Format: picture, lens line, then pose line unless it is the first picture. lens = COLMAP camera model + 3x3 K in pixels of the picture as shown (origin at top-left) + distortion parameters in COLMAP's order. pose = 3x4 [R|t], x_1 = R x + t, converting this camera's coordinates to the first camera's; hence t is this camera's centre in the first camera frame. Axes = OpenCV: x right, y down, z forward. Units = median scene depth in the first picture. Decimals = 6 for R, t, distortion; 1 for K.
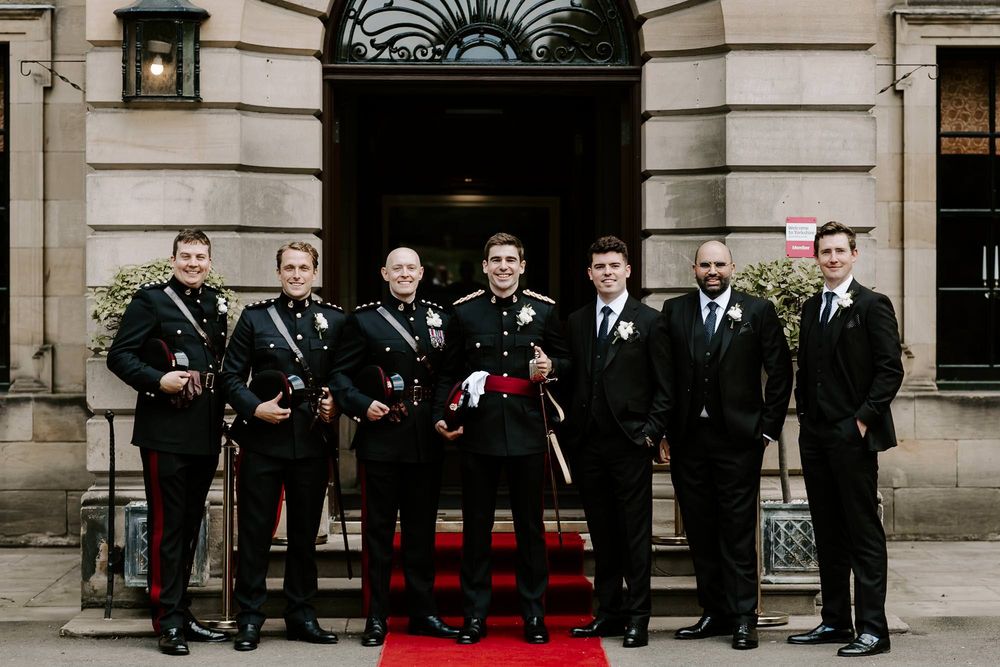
lens RADIAL K [[2463.9, 0, 500.4], [0, 2463.9, 333.7], [0, 0, 1]] dist [-0.023478, 0.000000]
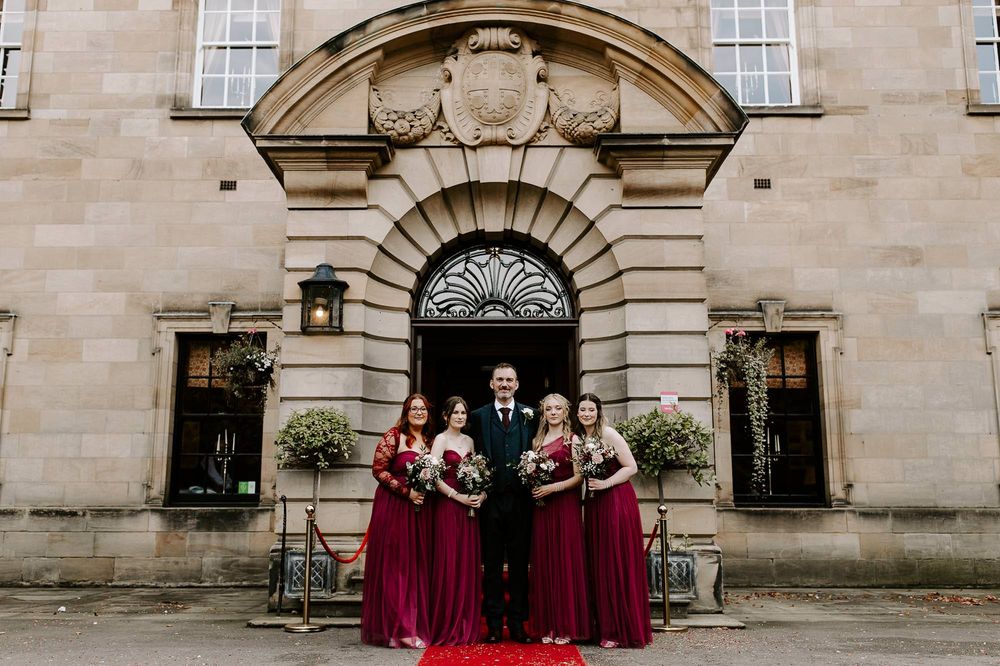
lens RADIAL K [[1004.1, 0, 473.8], [0, 1004.1, 318.8], [0, 0, 1]] dist [0.007047, 0.000000]
pose [[0.999102, -0.002842, -0.042268, 0.009566], [-0.005491, 0.980642, -0.195734, 0.044359], [0.042006, 0.195790, 0.979746, 0.251466]]
